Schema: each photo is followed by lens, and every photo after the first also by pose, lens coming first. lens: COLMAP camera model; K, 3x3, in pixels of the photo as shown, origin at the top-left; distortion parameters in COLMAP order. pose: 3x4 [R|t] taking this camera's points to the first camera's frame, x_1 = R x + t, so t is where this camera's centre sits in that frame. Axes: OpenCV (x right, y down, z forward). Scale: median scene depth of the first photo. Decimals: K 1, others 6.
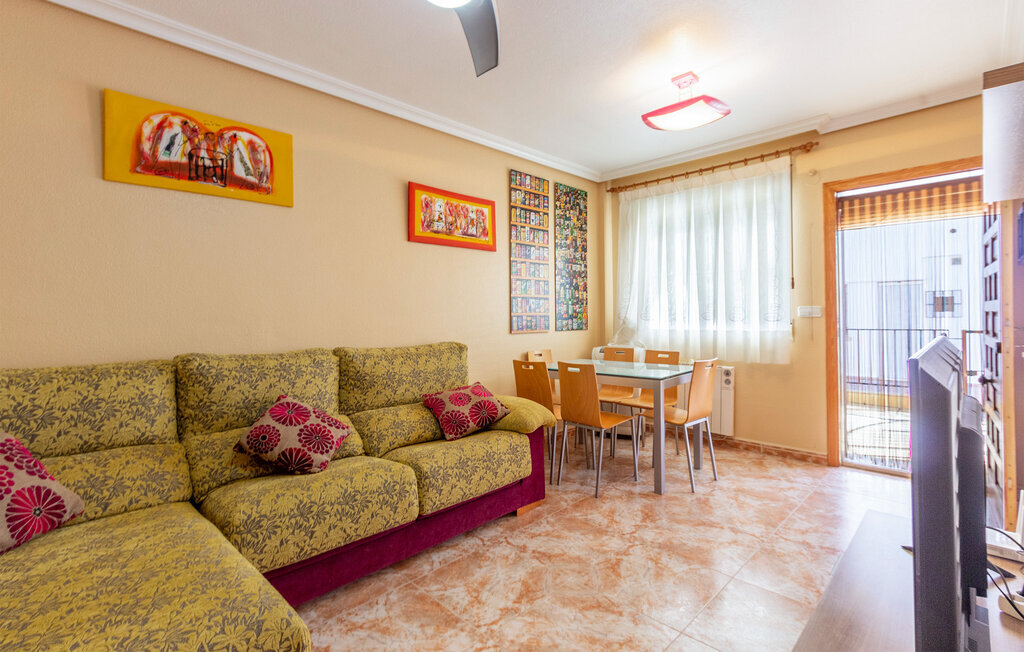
lens RADIAL K [[467.1, 0, 514.9], [0, 467.1, 316.3], [0, 0, 1]] dist [0.000199, -0.000022]
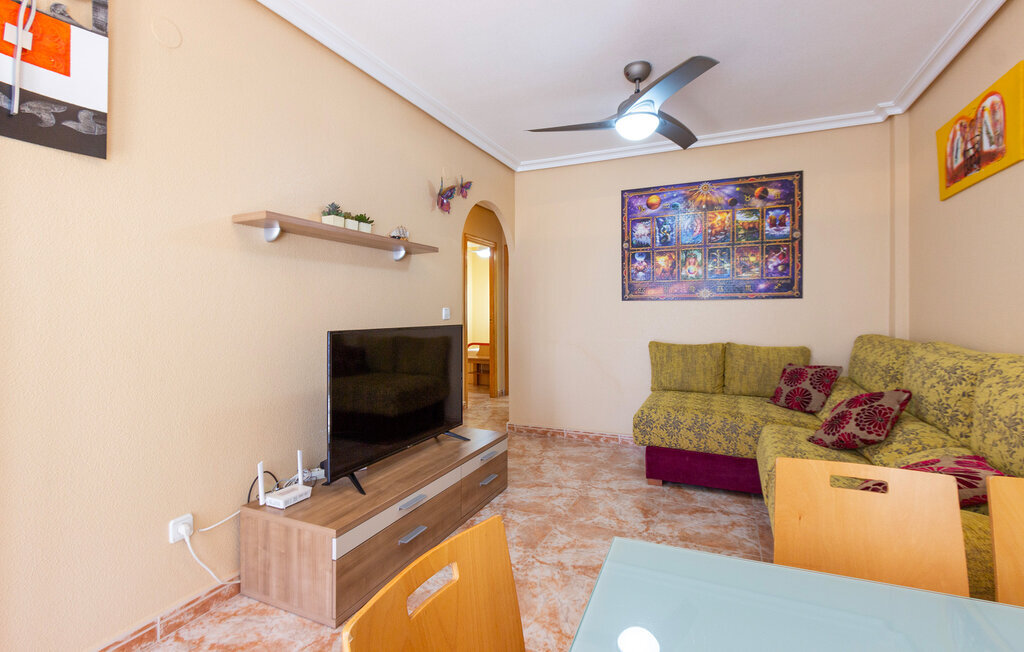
lens RADIAL K [[467.1, 0, 510.9], [0, 467.1, 315.1], [0, 0, 1]] dist [0.000199, -0.000022]
pose [[-0.938262, 0.019129, -0.345396, 0.407444], [0.014956, 0.999779, 0.014743, -0.009520], [0.345602, 0.008667, -0.938341, 1.077905]]
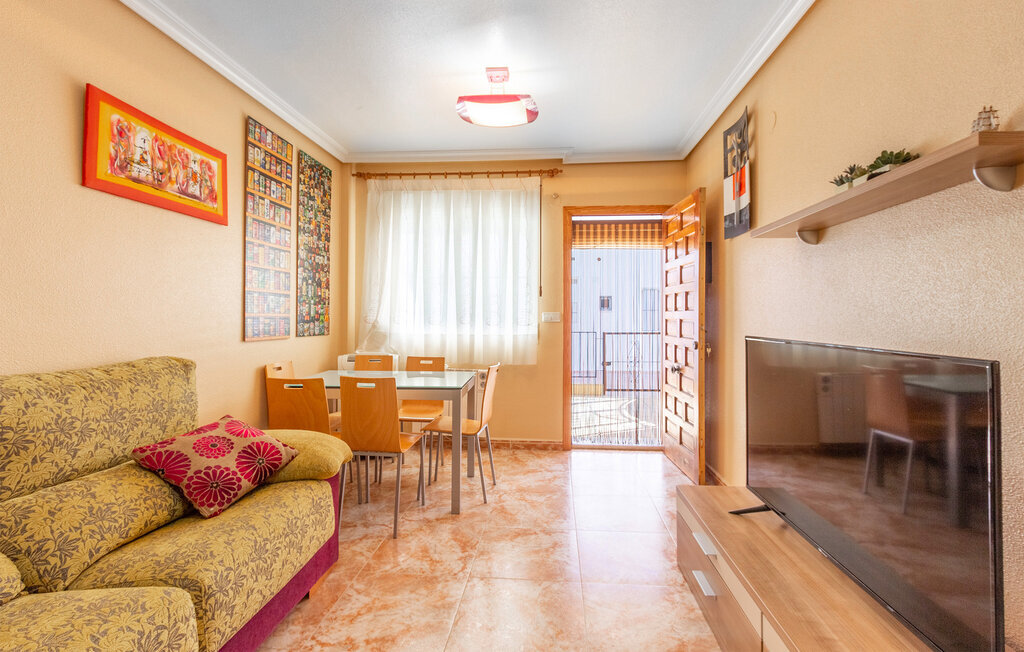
lens RADIAL K [[467.1, 0, 517.0], [0, 467.1, 314.3], [0, 0, 1]] dist [0.000199, -0.000022]
pose [[0.761785, 0.017610, 0.647590, -0.174846], [-0.010313, 0.999833, -0.015057, 0.001448], [-0.647747, 0.004792, 0.761840, 0.194953]]
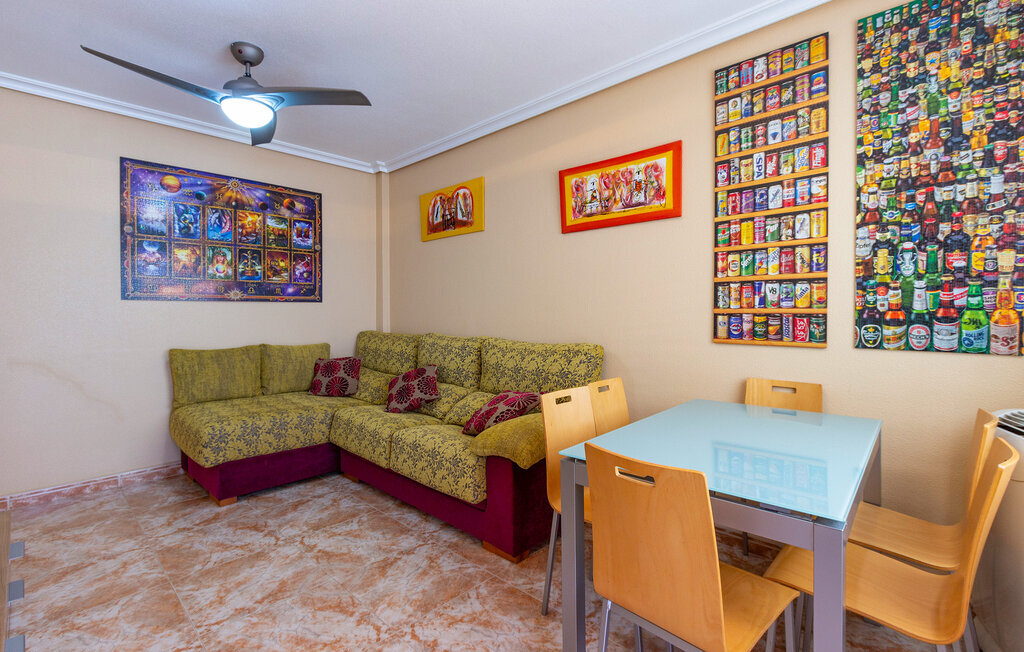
lens RADIAL K [[467.1, 0, 522.8], [0, 467.1, 316.3], [0, 0, 1]] dist [0.000199, -0.000022]
pose [[0.025803, 0.021935, -0.999426, 0.668588], [-0.000377, 0.999759, 0.021932, -0.012355], [0.999667, -0.000189, 0.025805, 0.823471]]
